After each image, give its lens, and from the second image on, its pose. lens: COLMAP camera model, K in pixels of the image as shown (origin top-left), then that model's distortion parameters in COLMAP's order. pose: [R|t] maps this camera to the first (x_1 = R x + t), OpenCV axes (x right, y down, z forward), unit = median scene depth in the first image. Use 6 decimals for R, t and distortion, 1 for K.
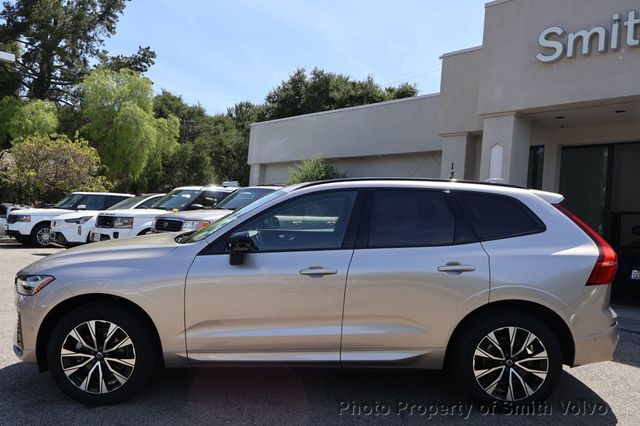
lens RADIAL K [[581.6, 0, 316.2], [0, 581.6, 212.7], [0, 0, 1]] dist [0.020753, 0.000000]
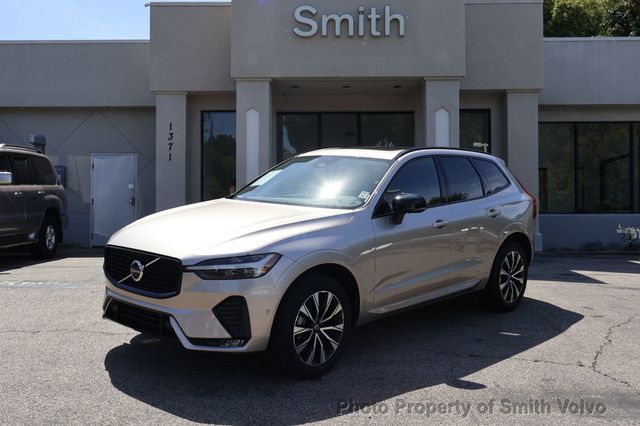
lens RADIAL K [[685.8, 0, 320.4], [0, 685.8, 213.4], [0, 0, 1]] dist [0.025493, 0.000000]
pose [[0.655696, -0.068351, 0.751925, -0.634514], [0.026246, 0.997355, 0.067774, -0.012769], [-0.754569, -0.024704, 0.655756, 0.126124]]
